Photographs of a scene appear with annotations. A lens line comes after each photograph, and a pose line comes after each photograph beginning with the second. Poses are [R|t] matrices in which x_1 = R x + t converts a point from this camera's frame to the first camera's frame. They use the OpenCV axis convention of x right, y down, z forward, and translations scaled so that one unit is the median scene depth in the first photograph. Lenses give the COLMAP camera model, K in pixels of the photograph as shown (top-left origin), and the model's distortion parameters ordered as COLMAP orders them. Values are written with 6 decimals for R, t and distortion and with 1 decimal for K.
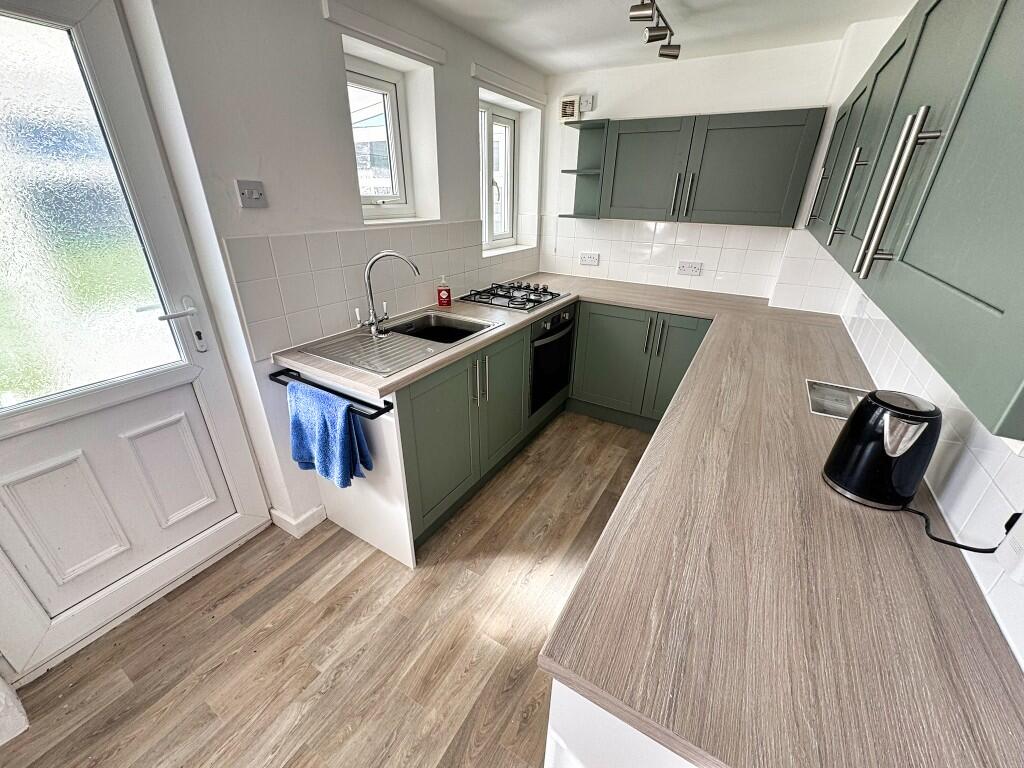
lens RADIAL K [[406.7, 0, 510.7], [0, 406.7, 383.1], [0, 0, 1]] dist [-0.001478, -0.000249]
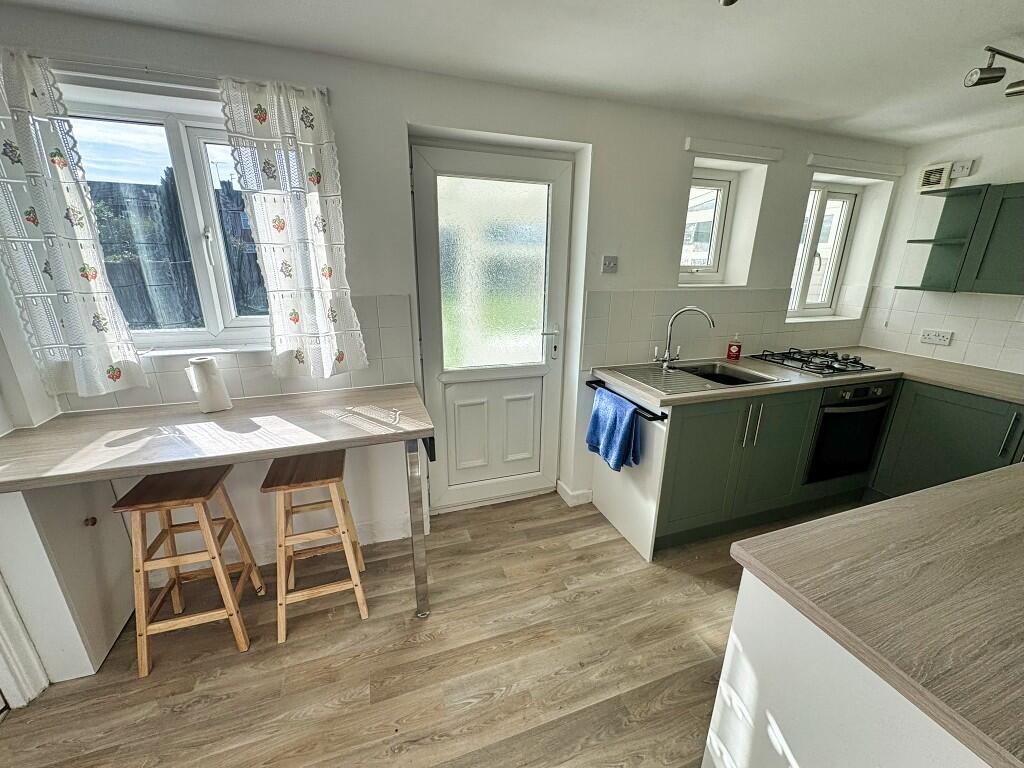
lens RADIAL K [[406.7, 0, 510.7], [0, 406.7, 383.1], [0, 0, 1]] dist [-0.001478, -0.000249]
pose [[0.767773, 0.178208, -0.615441, 0.083306], [-0.270095, 0.961045, -0.058667, 0.125255], [0.581011, 0.211271, 0.785997, -0.263186]]
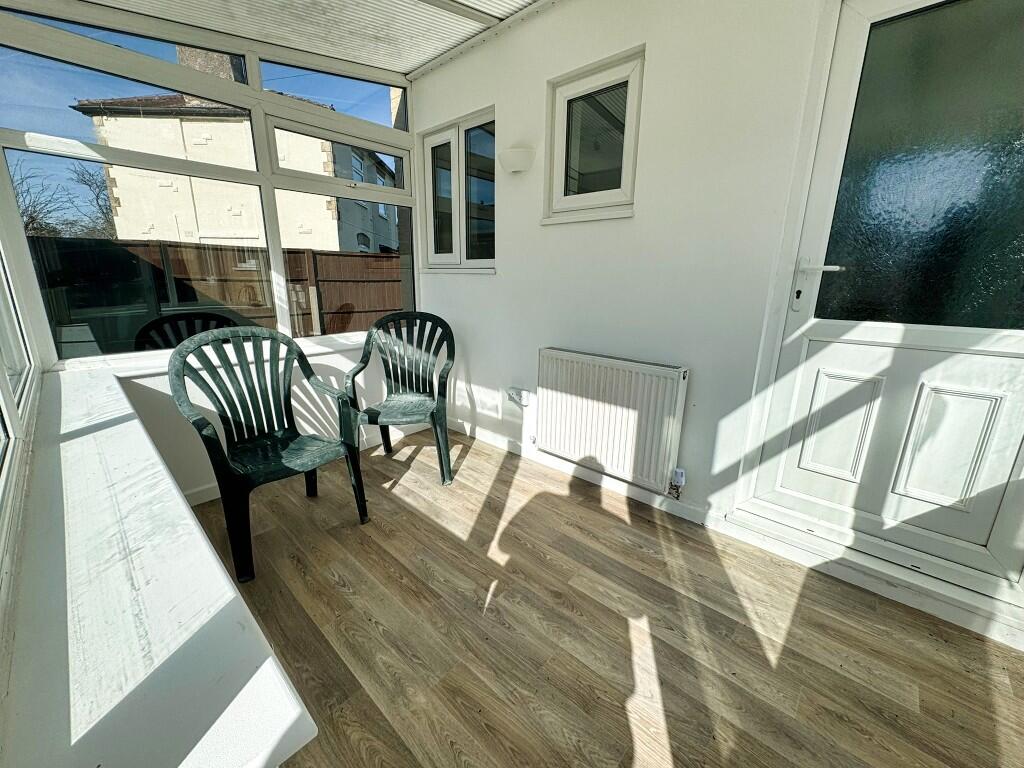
lens RADIAL K [[406.7, 0, 510.7], [0, 406.7, 383.1], [0, 0, 1]] dist [-0.001478, -0.000249]
pose [[-0.202045, 0.253206, -0.946078, 0.304825], [-0.413391, 0.853680, 0.316761, -0.106545], [0.887854, 0.455101, -0.067809, 0.626577]]
